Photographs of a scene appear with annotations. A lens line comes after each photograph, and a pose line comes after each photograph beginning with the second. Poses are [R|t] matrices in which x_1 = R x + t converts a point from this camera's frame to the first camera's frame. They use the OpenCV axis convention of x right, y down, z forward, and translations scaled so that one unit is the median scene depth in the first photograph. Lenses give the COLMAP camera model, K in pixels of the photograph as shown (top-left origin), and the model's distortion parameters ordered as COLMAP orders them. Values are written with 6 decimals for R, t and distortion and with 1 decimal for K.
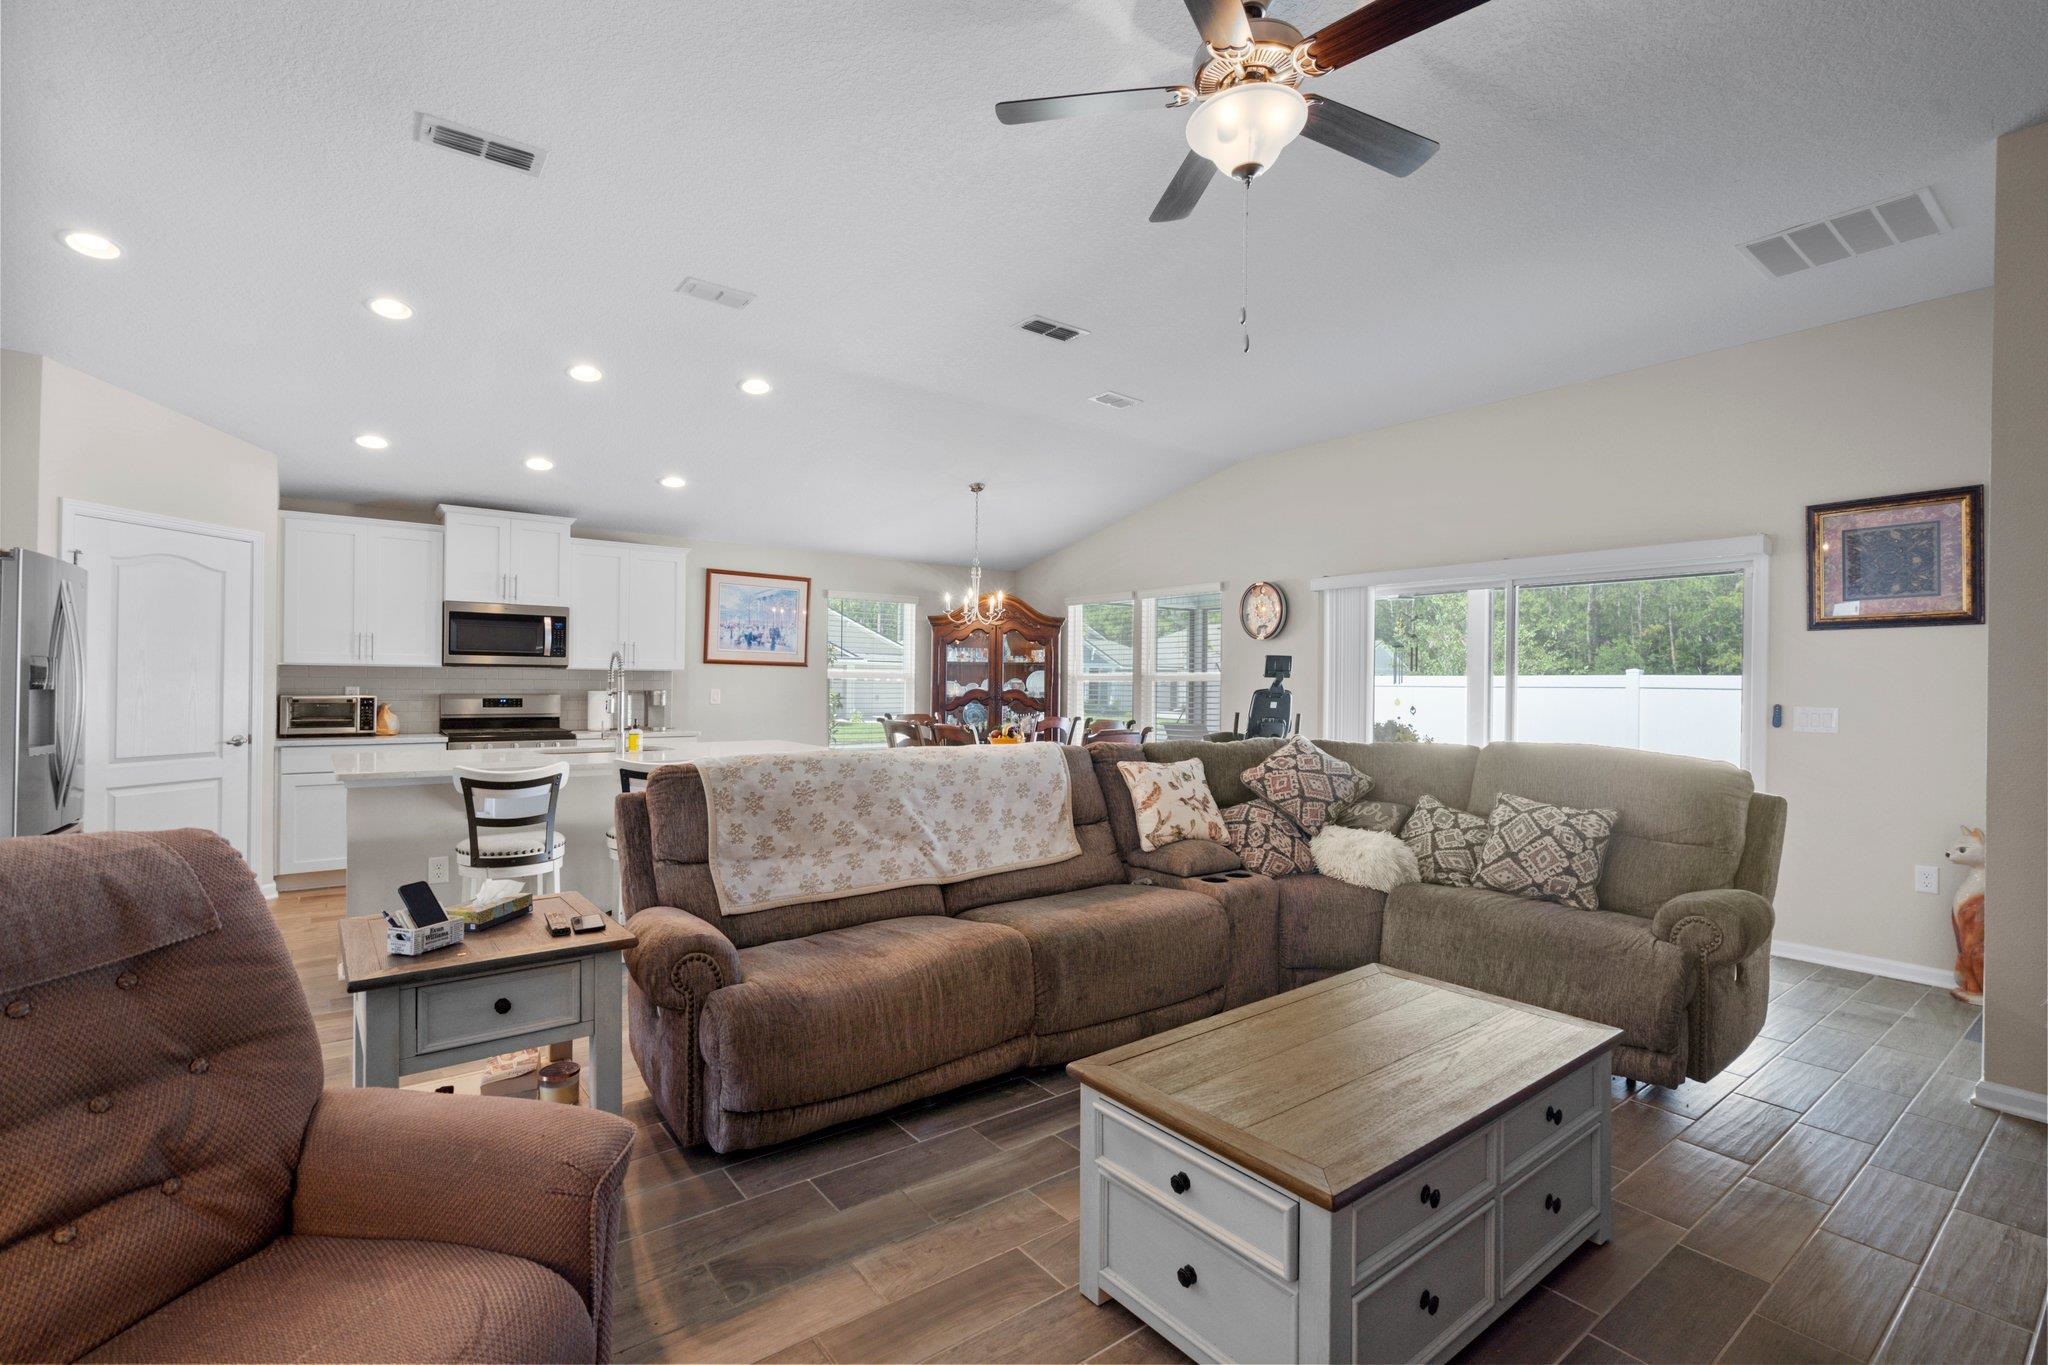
lens RADIAL K [[942.9, 0, 1027.5], [0, 942.9, 684.8], [0, 0, 1]] dist [-0.006223, 0.001074]
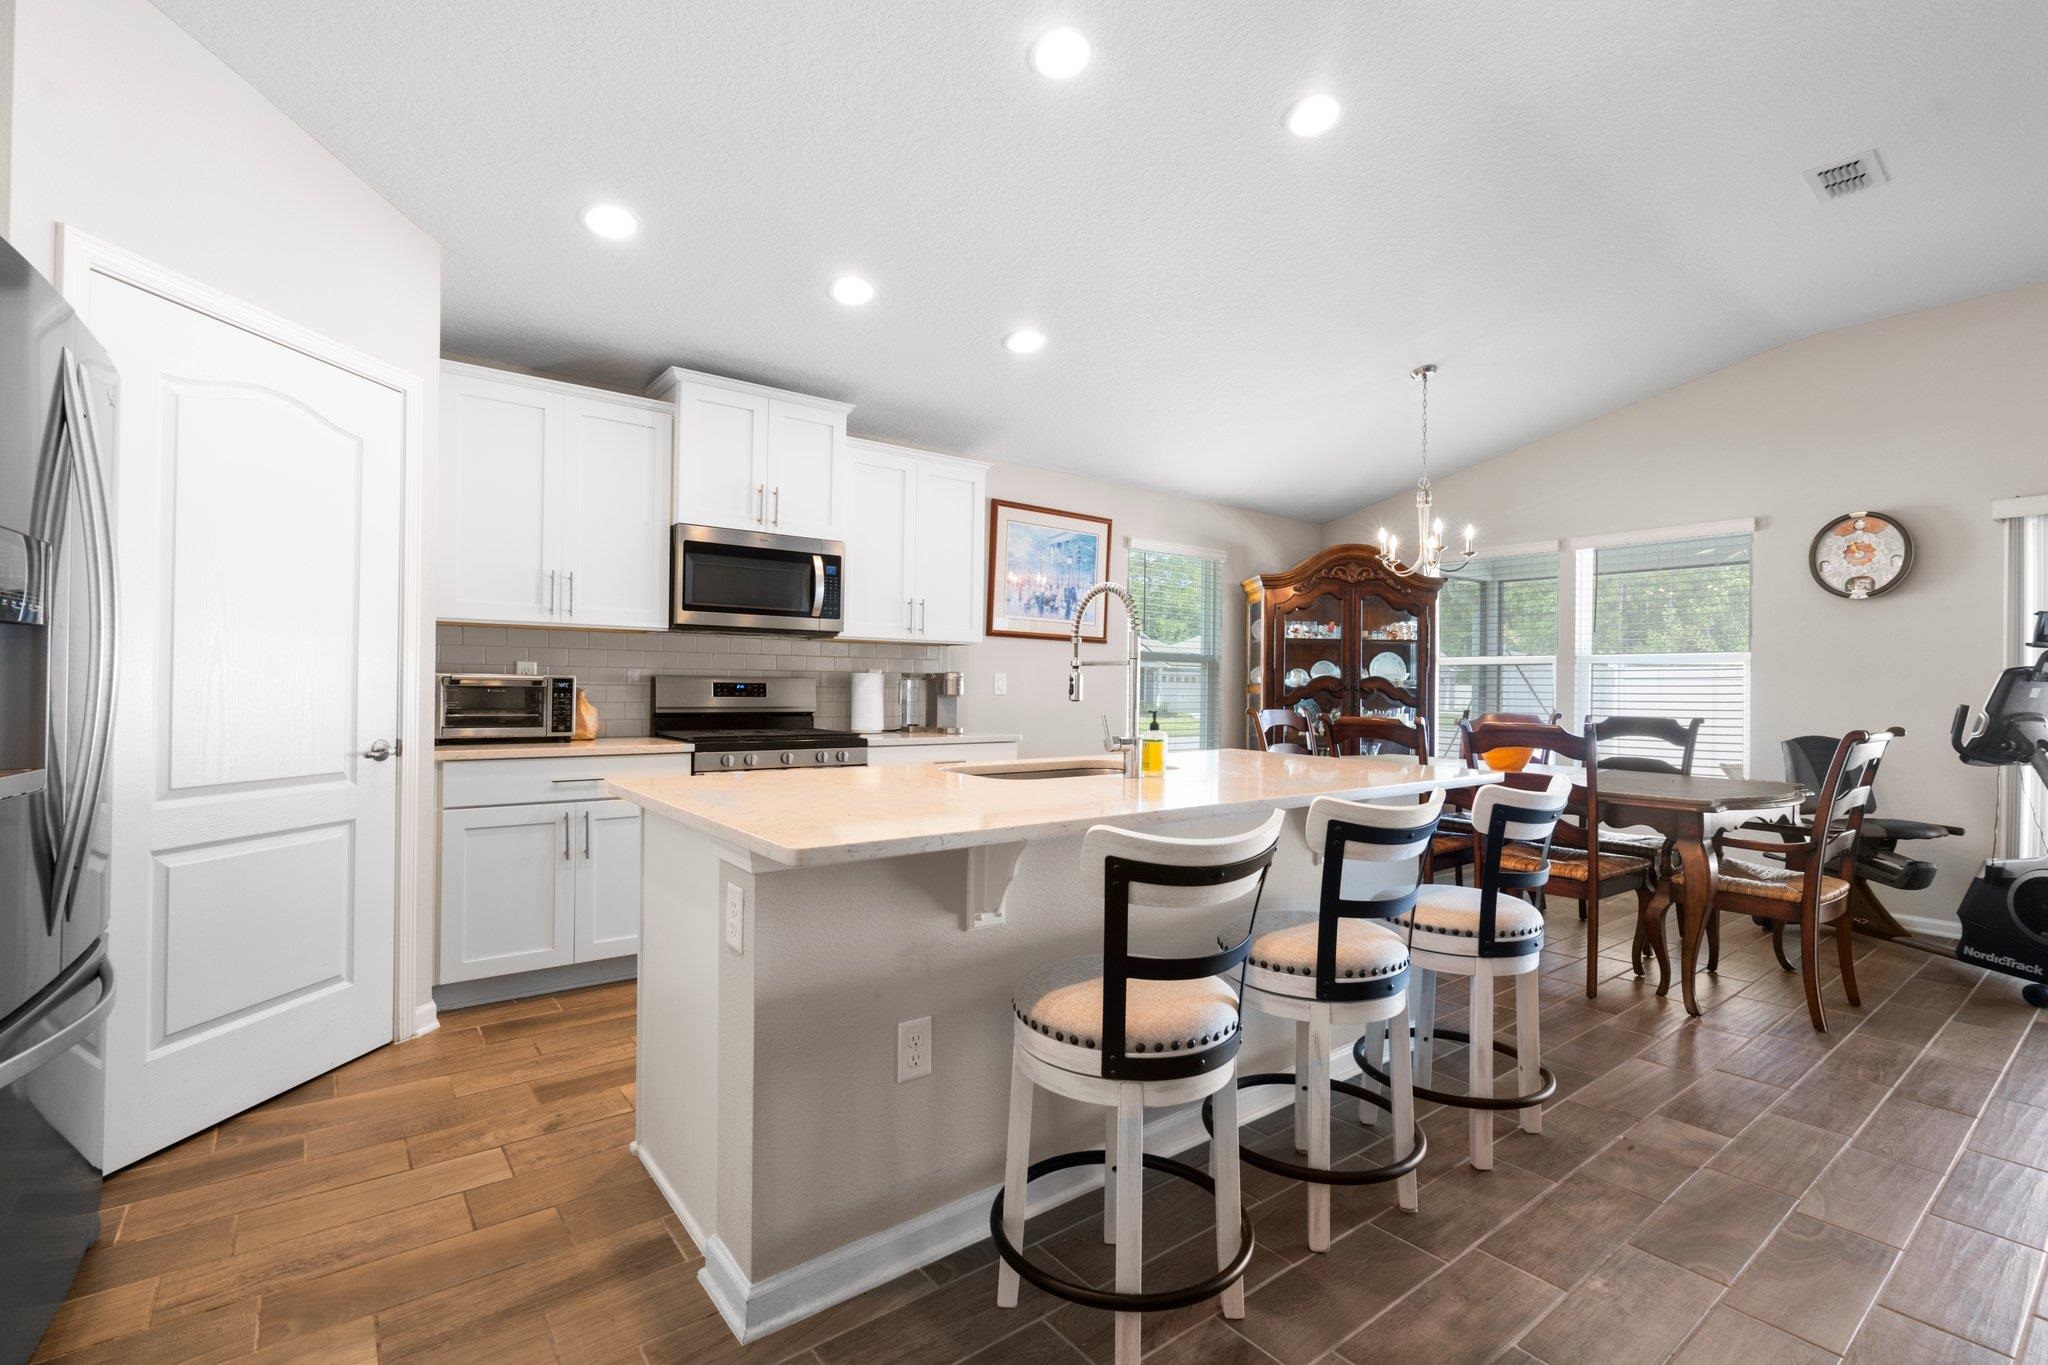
lens RADIAL K [[942.9, 0, 1021.7], [0, 942.9, 686.4], [0, 0, 1]] dist [-0.006223, 0.001074]
pose [[0.999998, 0.001526, 0.001020, -0.375418], [-0.001526, 0.999999, -0.000546, 0.017282], [-0.001021, 0.000545, 0.999999, 0.362078]]
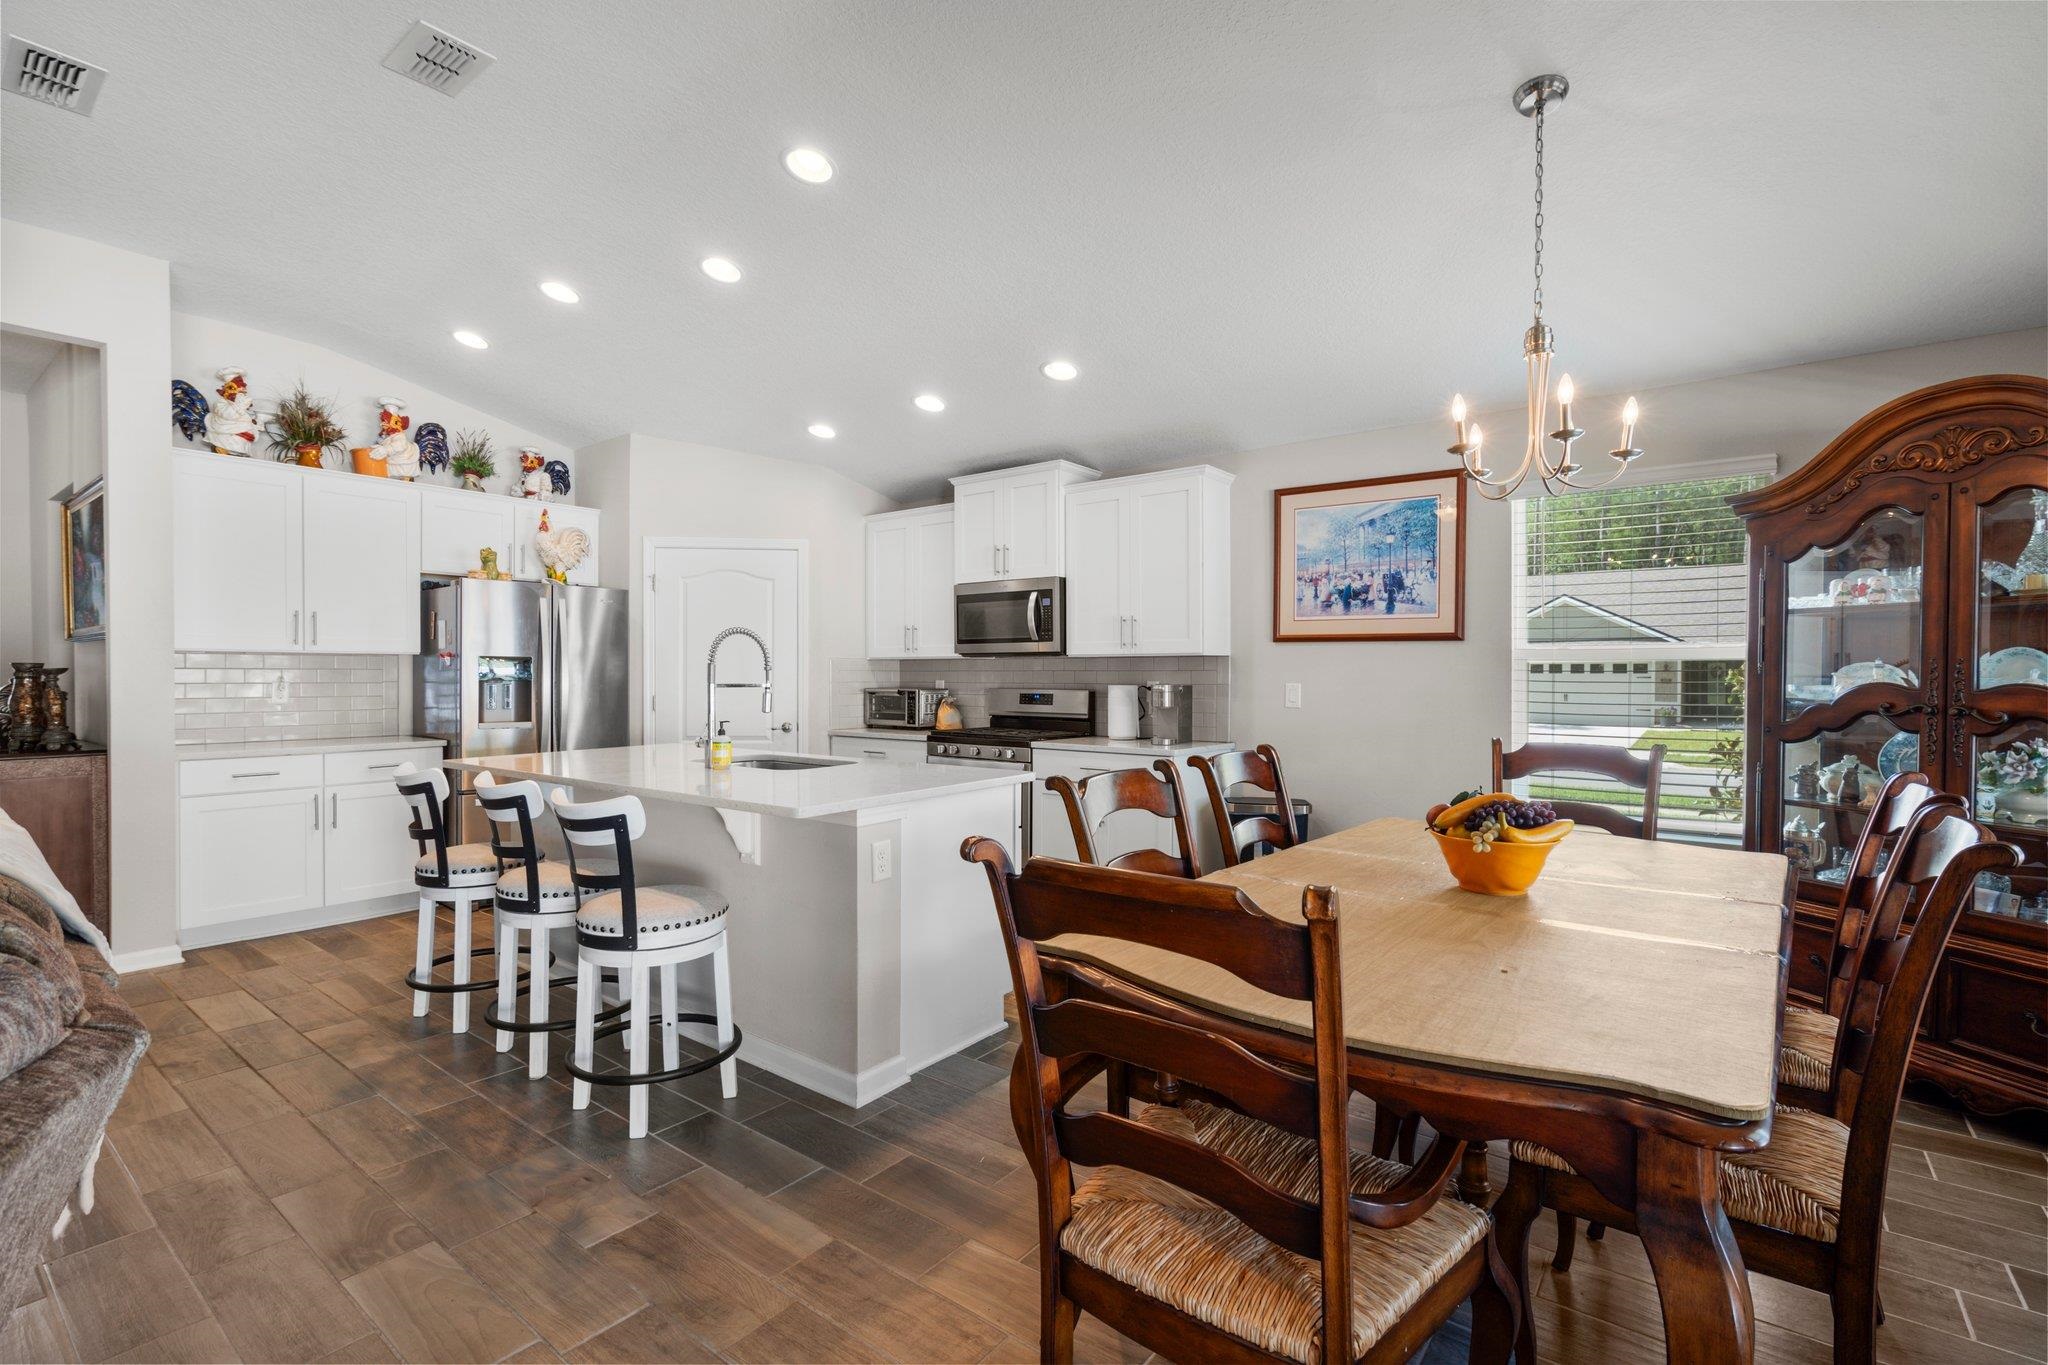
lens RADIAL K [[942.9, 0, 1030.4], [0, 942.9, 690.6], [0, 0, 1]] dist [-0.006223, 0.001074]
pose [[0.261738, 0.005067, -0.965126, 0.260984], [0.001826, 0.999982, 0.005746, 0.006814], [0.965137, -0.003267, 0.261724, 0.797377]]
